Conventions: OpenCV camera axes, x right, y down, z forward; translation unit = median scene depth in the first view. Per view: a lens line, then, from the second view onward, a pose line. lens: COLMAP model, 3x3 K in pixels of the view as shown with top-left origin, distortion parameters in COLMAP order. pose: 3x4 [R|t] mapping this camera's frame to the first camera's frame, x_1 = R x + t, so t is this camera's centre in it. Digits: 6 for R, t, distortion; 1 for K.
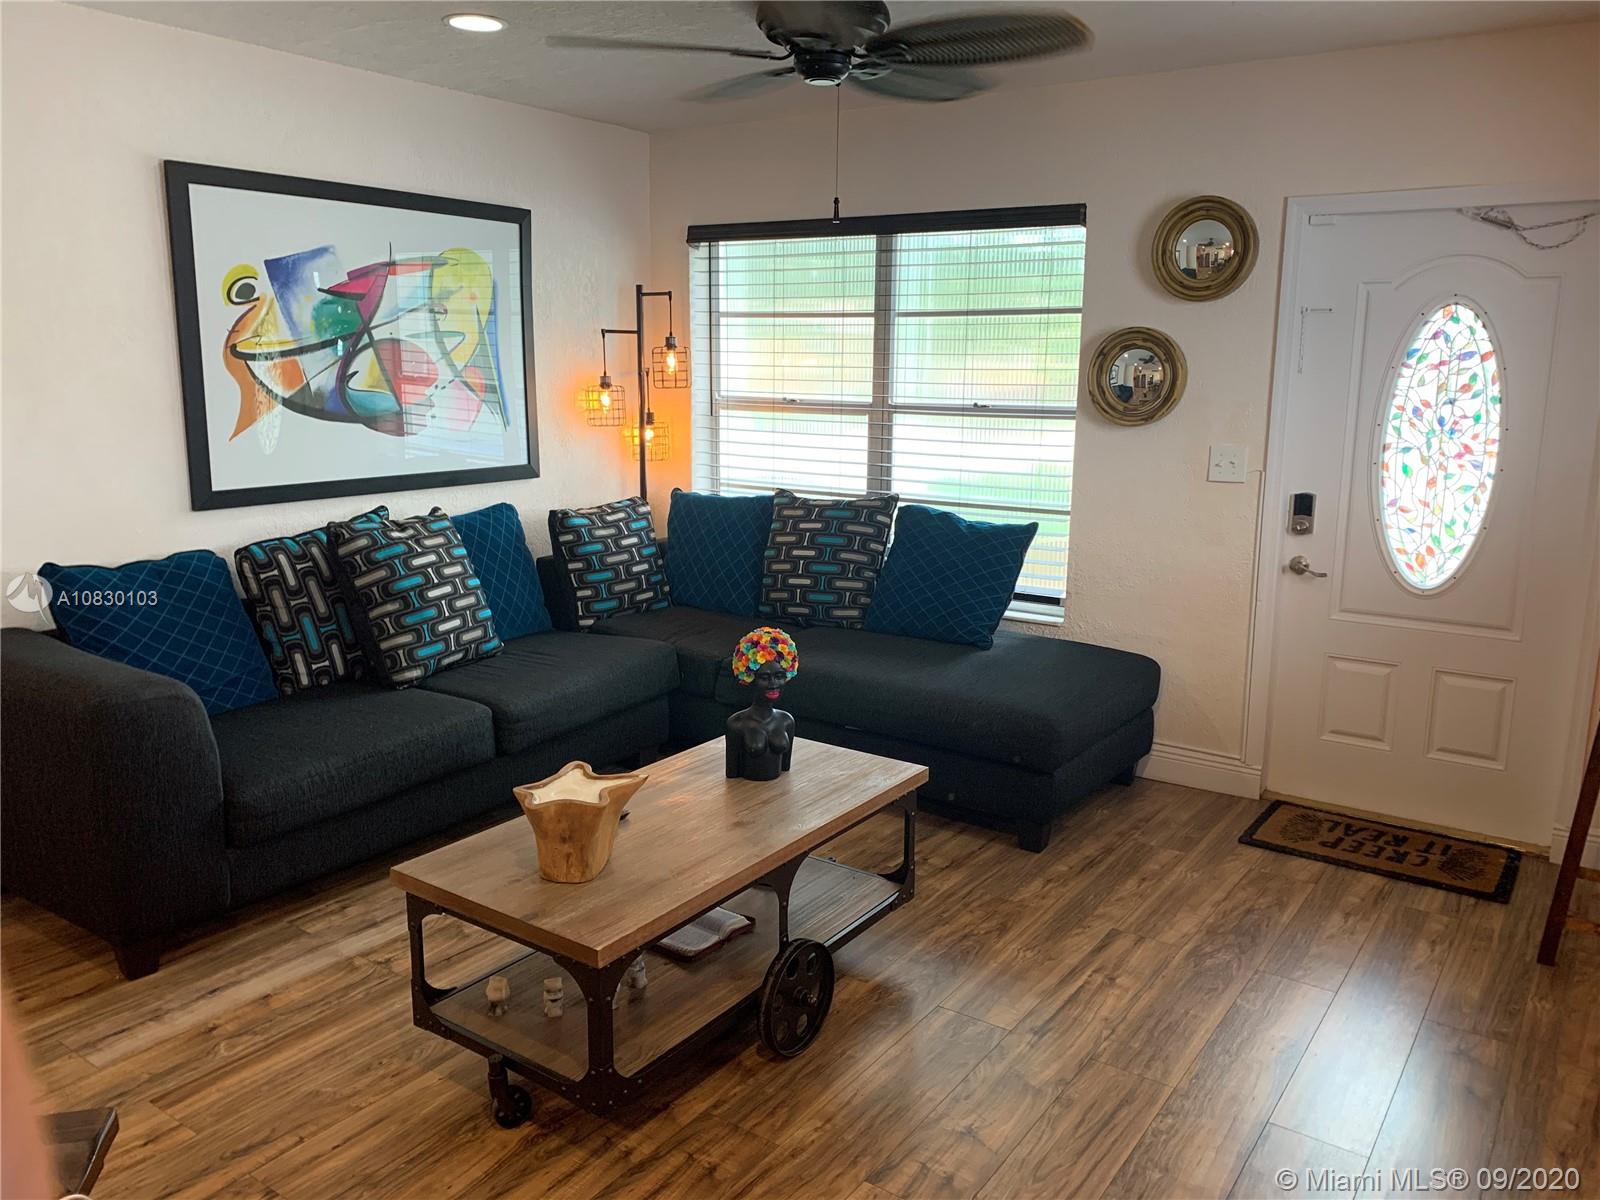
lens RADIAL K [[1230.5, 0, 794.4], [0, 1230.5, 597.6], [0, 0, 1]] dist [0.050789, -0.037646]
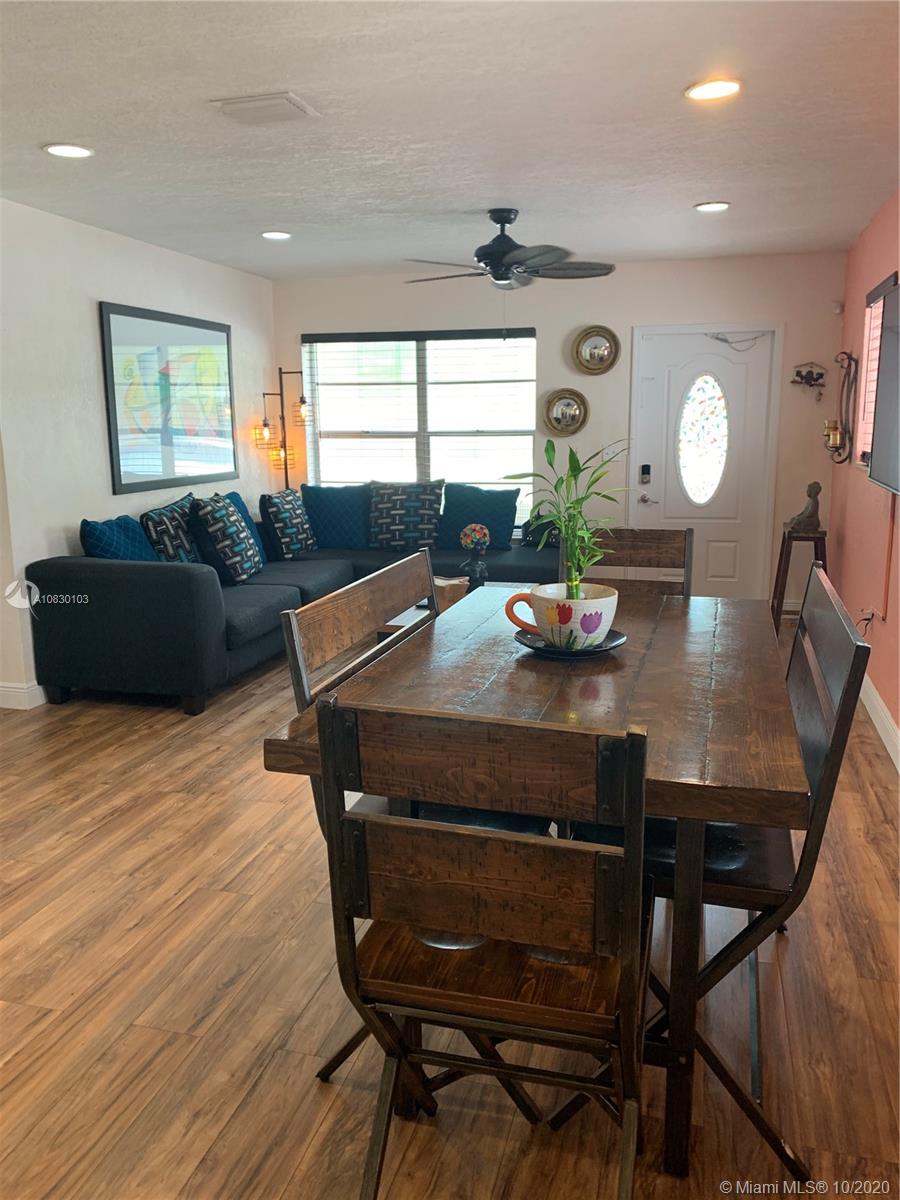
lens RADIAL K [[922.9, 0, 452.3], [0, 922.9, 601.7], [0, 0, 1]] dist [0.050789, -0.037646]
pose [[0.941472, -0.085973, 0.325944, -0.417917], [0.085957, 0.996194, 0.014479, 0.093892], [-0.325948, 0.014386, 0.945278, -0.375573]]
